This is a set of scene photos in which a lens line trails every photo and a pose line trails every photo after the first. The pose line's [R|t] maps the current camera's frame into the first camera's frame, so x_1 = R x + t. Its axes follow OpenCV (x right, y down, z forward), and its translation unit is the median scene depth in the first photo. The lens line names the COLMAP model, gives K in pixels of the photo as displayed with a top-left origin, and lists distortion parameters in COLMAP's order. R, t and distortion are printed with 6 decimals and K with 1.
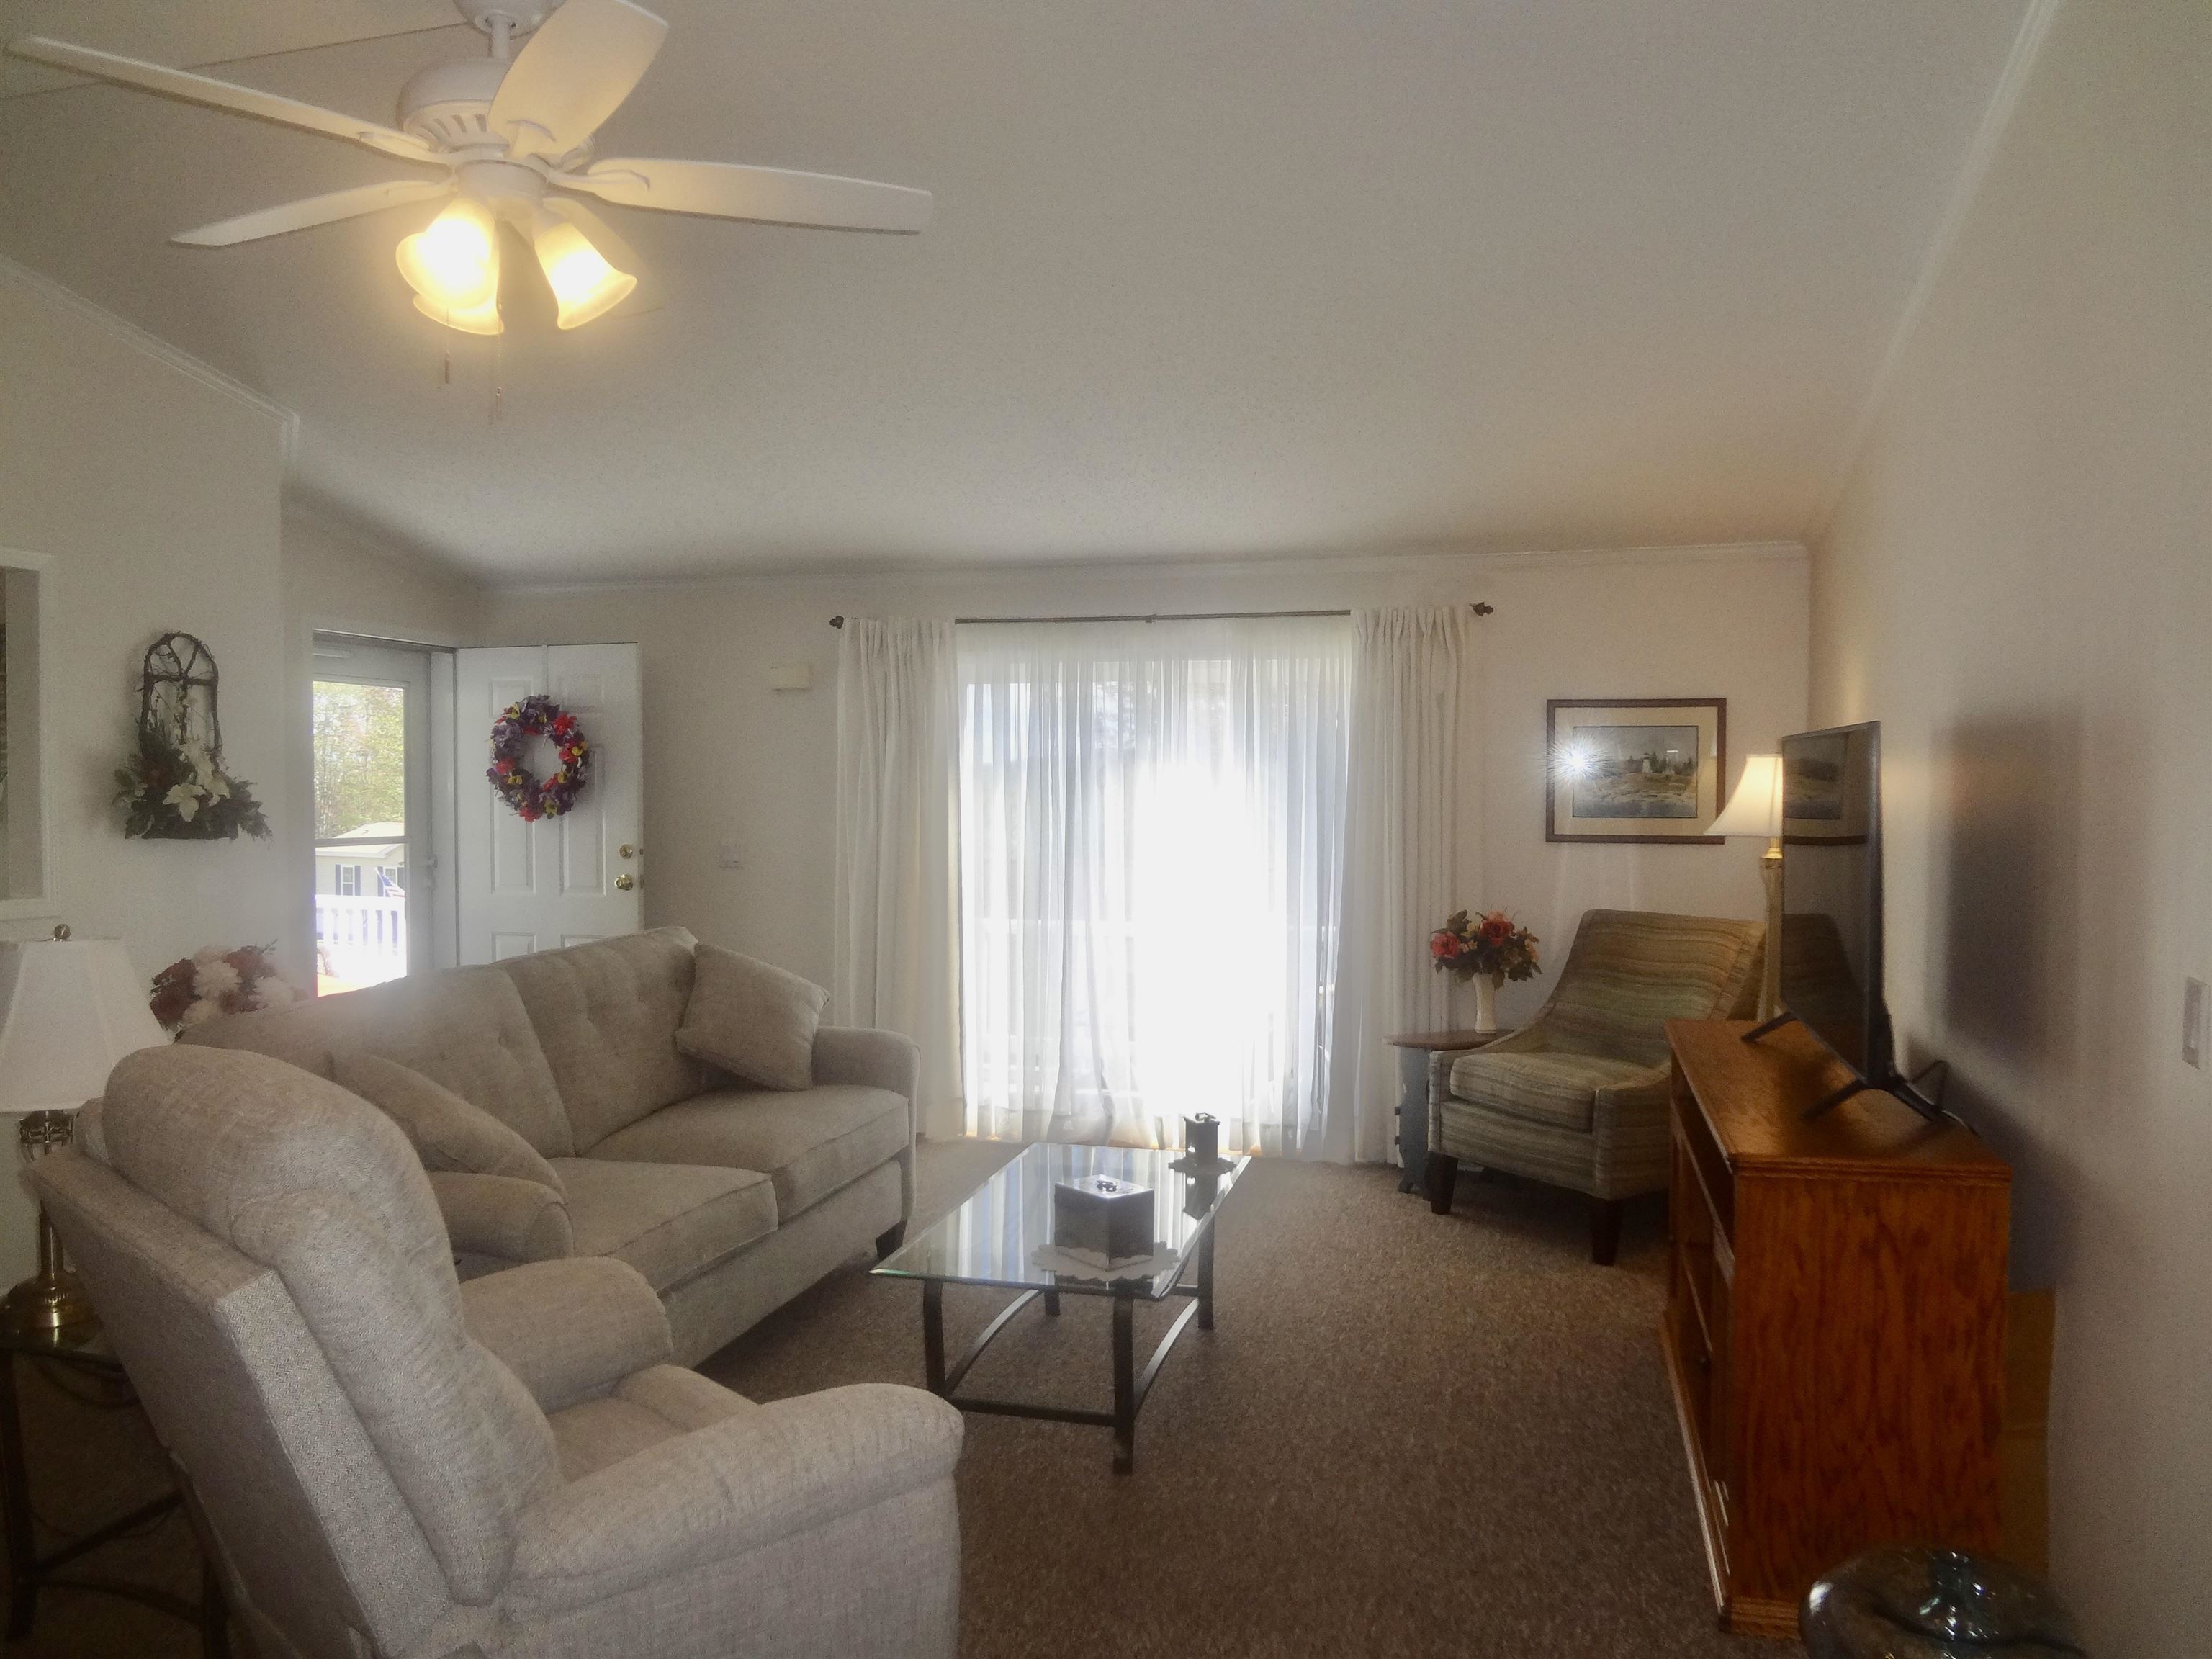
lens RADIAL K [[1634.1, 0, 1100.1], [0, 1634.1, 839.3], [0, 0, 1]] dist [-0.069885, 0.035930]
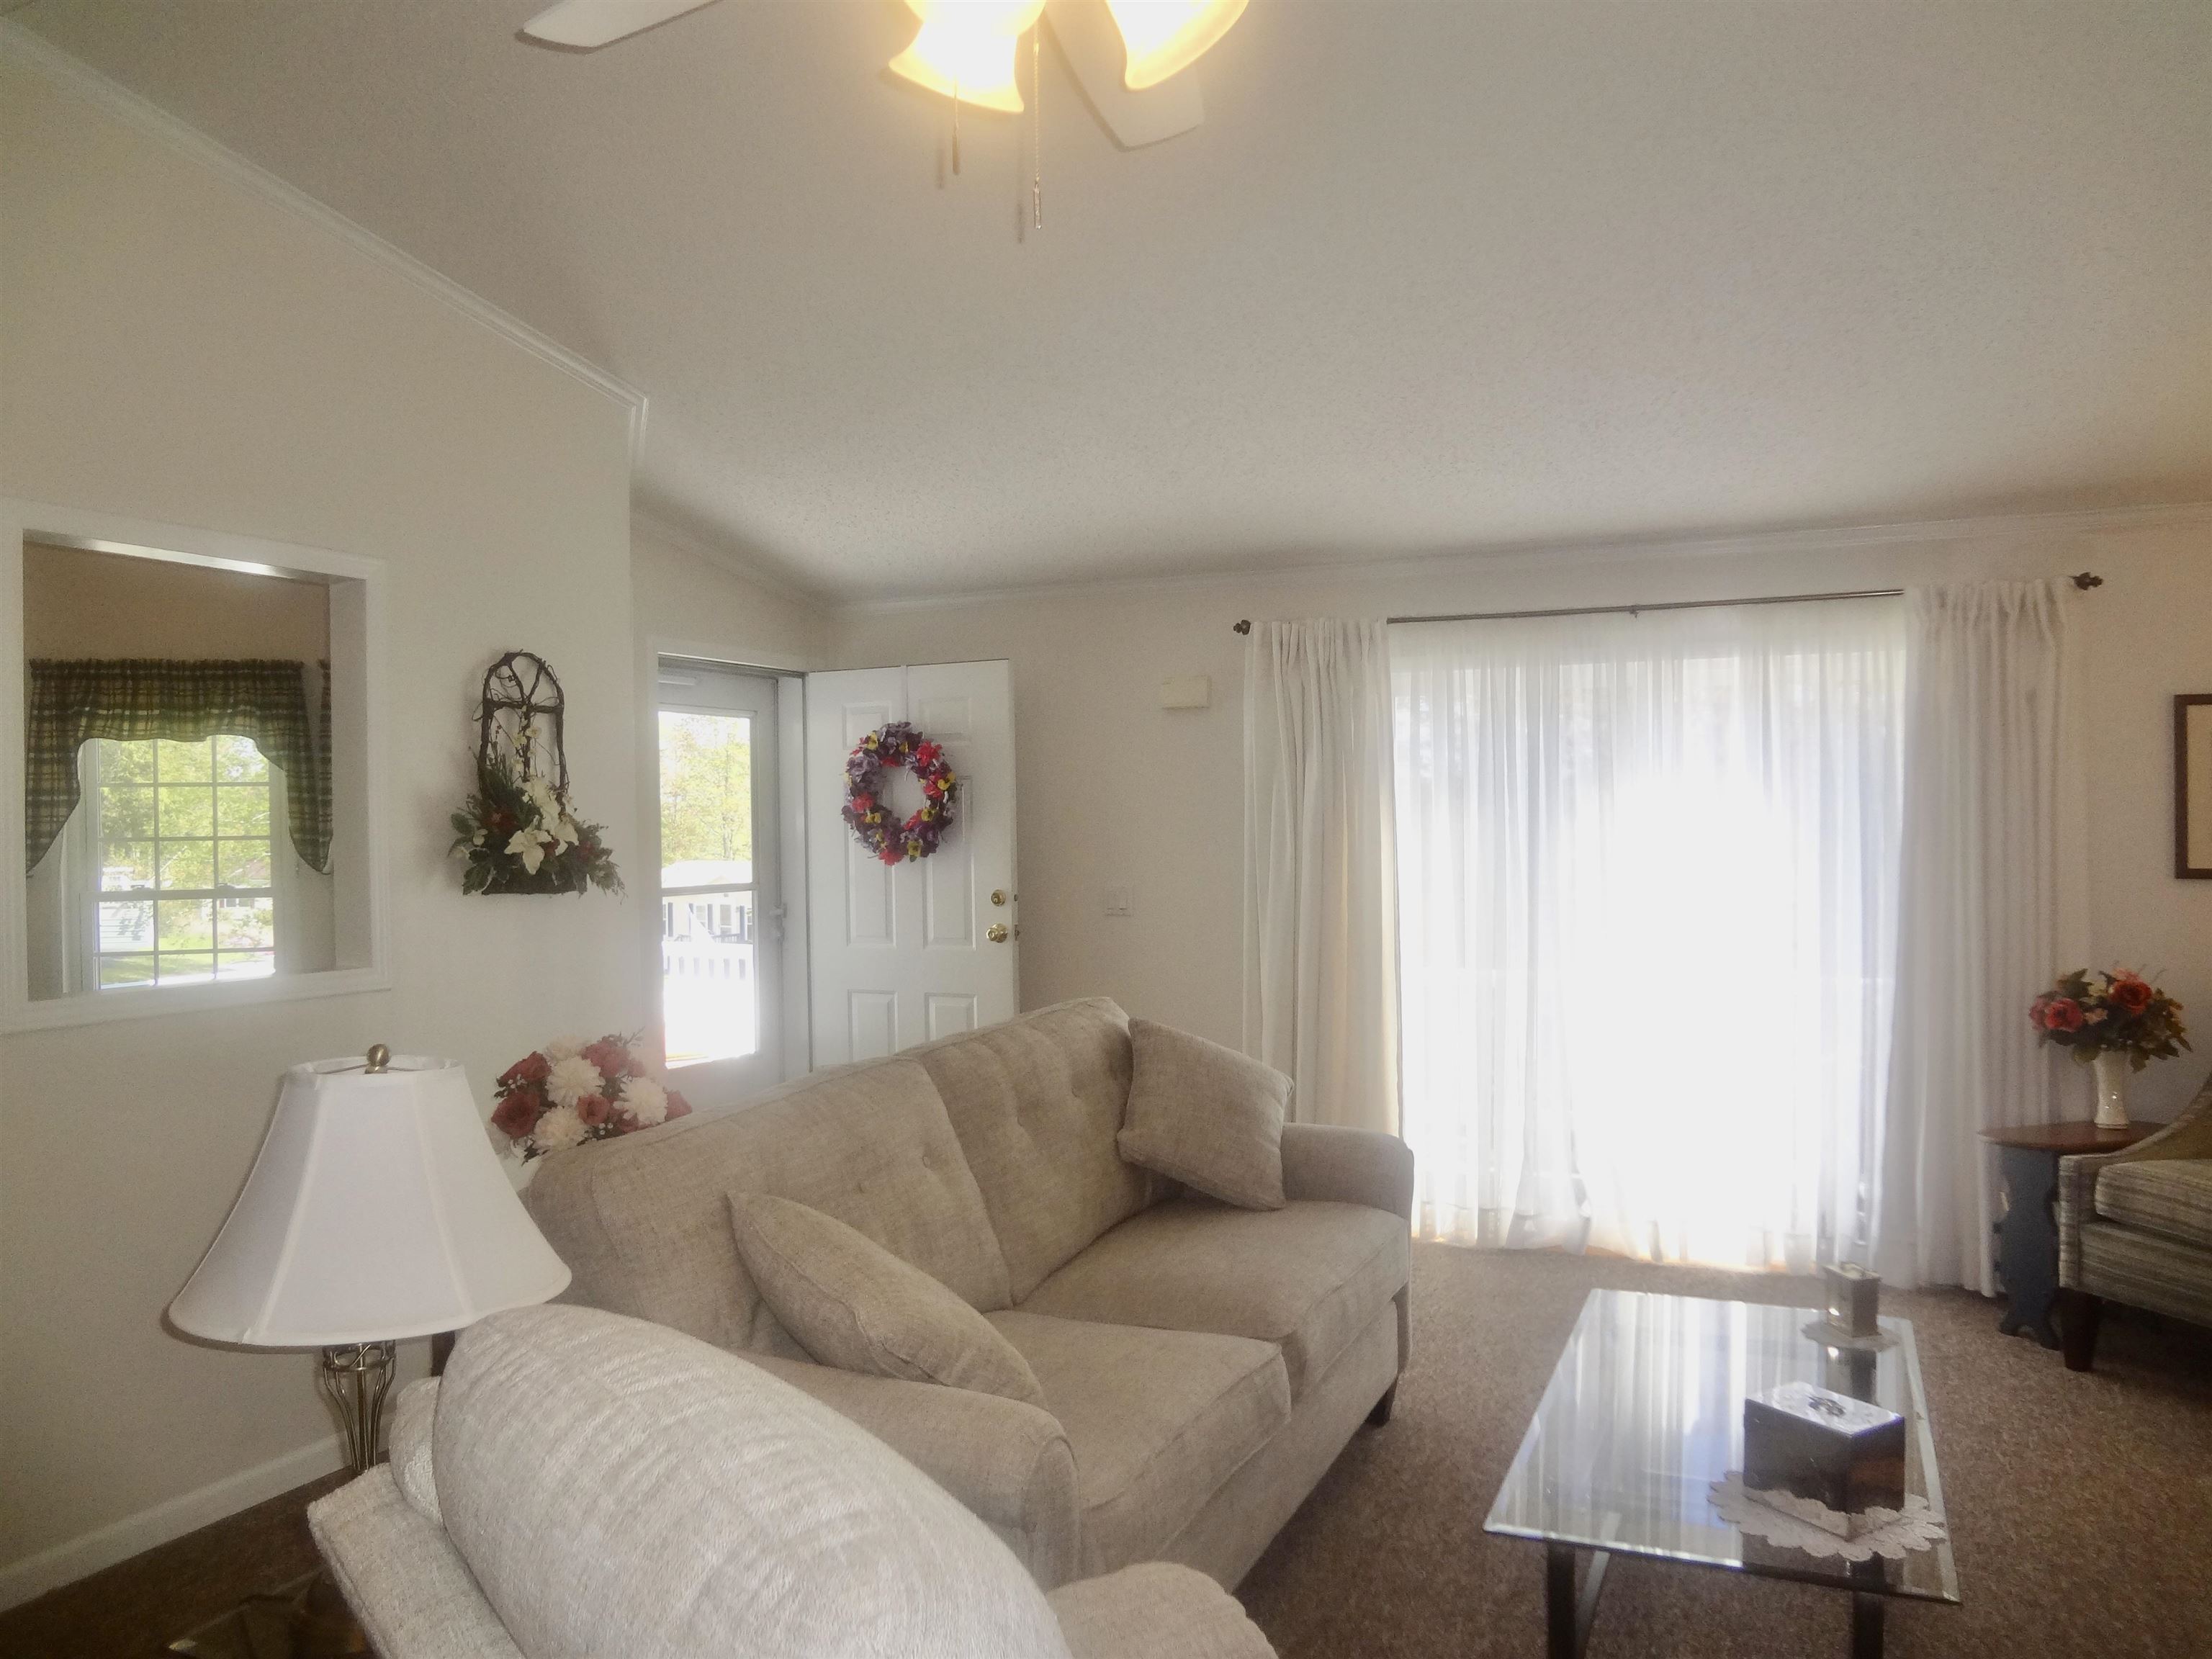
lens RADIAL K [[1634.1, 0, 1100.1], [0, 1634.1, 839.3], [0, 0, 1]] dist [-0.069885, 0.035930]
pose [[0.985314, -0.013572, -0.170212, -0.107529], [0.010385, 0.999754, -0.019601, -0.007742], [0.170436, 0.017545, 0.985213, 0.175054]]
